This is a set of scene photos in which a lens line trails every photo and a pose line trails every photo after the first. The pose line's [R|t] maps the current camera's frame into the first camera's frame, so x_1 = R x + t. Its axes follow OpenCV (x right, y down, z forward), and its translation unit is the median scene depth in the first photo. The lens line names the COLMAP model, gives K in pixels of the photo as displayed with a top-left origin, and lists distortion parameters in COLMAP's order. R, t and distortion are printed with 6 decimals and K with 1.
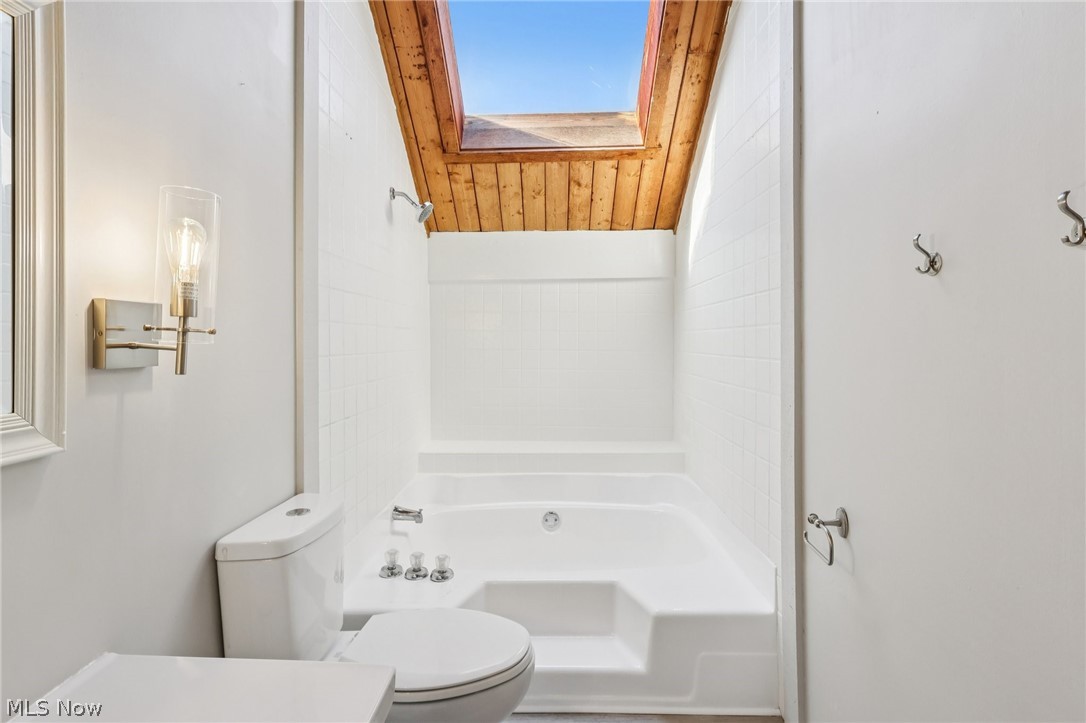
lens RADIAL K [[535.0, 0, 543.9], [0, 535.0, 351.4], [0, 0, 1]] dist [0.002156, 0.000046]
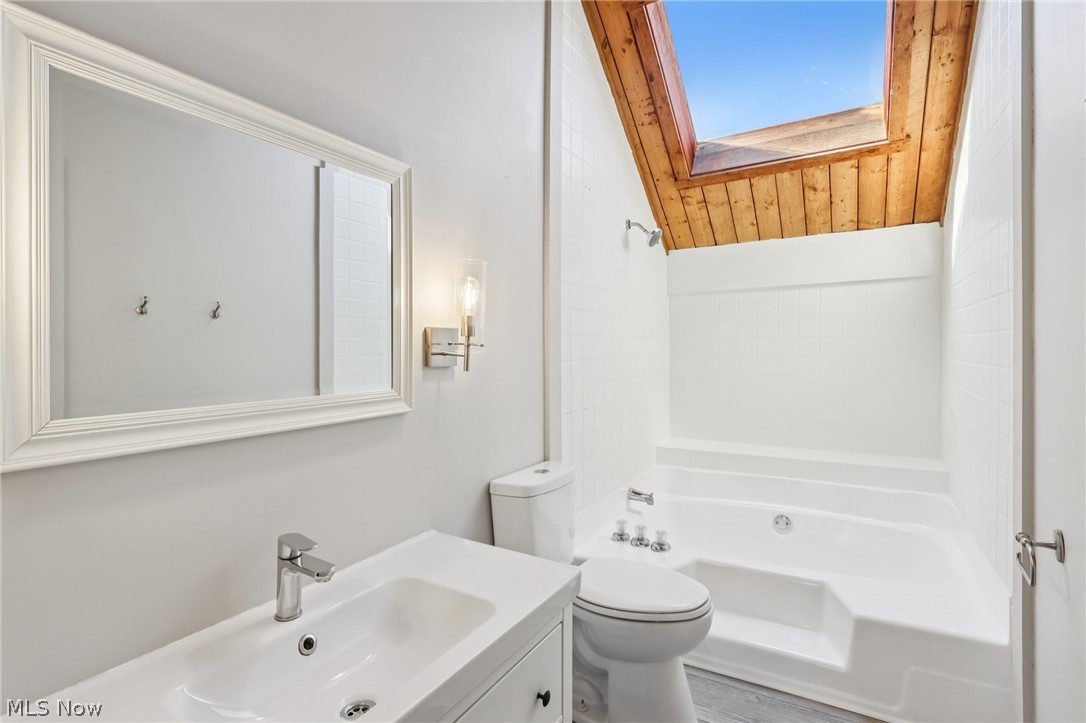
lens RADIAL K [[524.2, 0, 543.6], [0, 524.2, 357.5], [0, 0, 1]] dist [0.001966, 0.000622]
pose [[0.876173, 0.003193, -0.481986, 0.111605], [-0.002877, 0.999995, 0.001394, -0.000550], [0.481988, 0.000165, 0.876178, -0.110186]]
